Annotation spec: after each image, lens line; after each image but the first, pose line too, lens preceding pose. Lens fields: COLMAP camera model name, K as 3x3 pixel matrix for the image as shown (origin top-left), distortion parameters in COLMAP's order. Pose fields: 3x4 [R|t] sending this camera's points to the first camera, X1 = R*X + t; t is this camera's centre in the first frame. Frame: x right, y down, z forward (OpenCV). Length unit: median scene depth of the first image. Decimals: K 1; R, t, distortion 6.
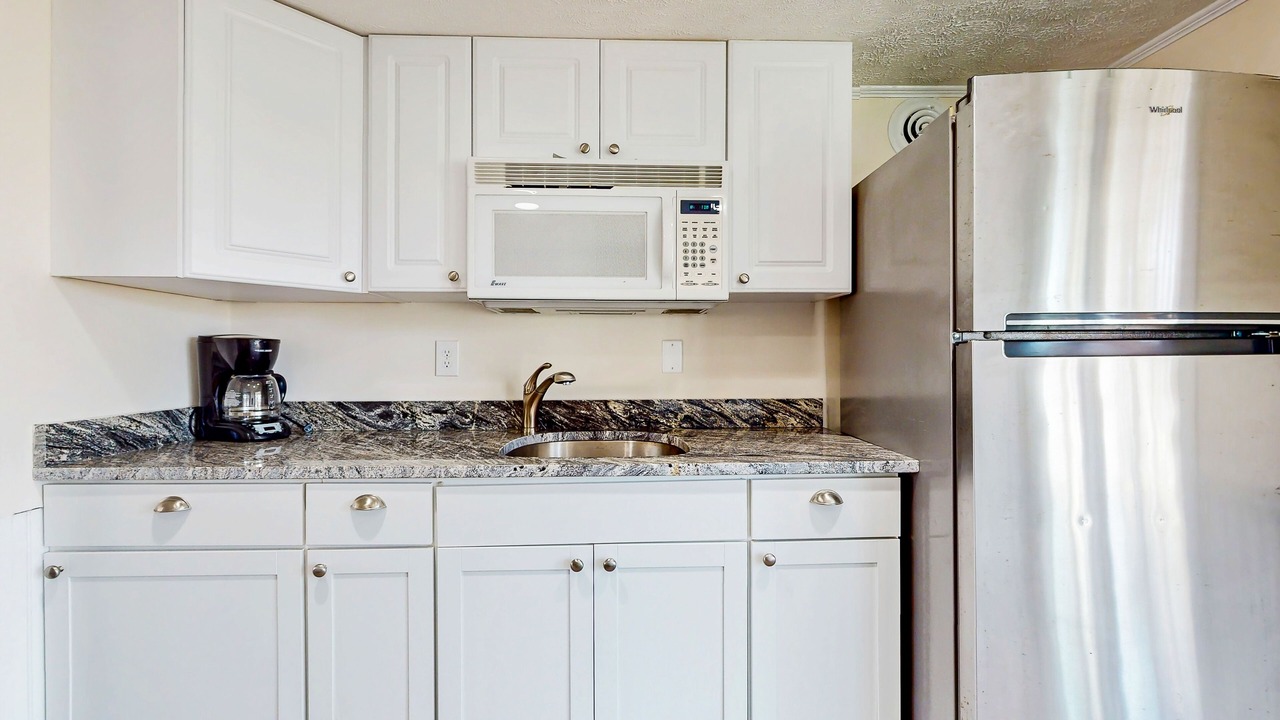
lens RADIAL K [[552.7, 0, 647.8], [0, 552.7, 362.3], [0, 0, 1]] dist [0.000664, -0.000051]
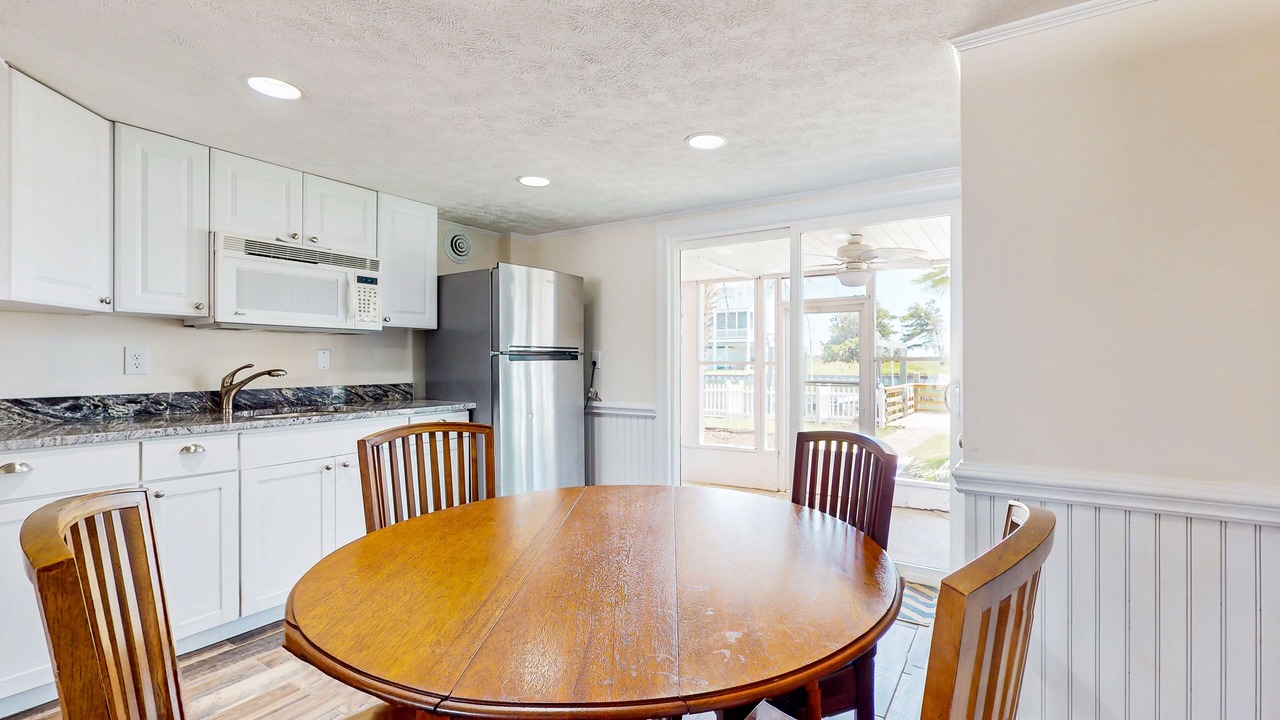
lens RADIAL K [[552.7, 0, 647.8], [0, 552.7, 362.3], [0, 0, 1]] dist [0.000664, -0.000051]
pose [[0.594304, -0.000659, 0.804240, -0.701322], [0.004566, 0.999986, -0.002555, 0.005156], [-0.804227, 0.005190, 0.594299, -0.726841]]
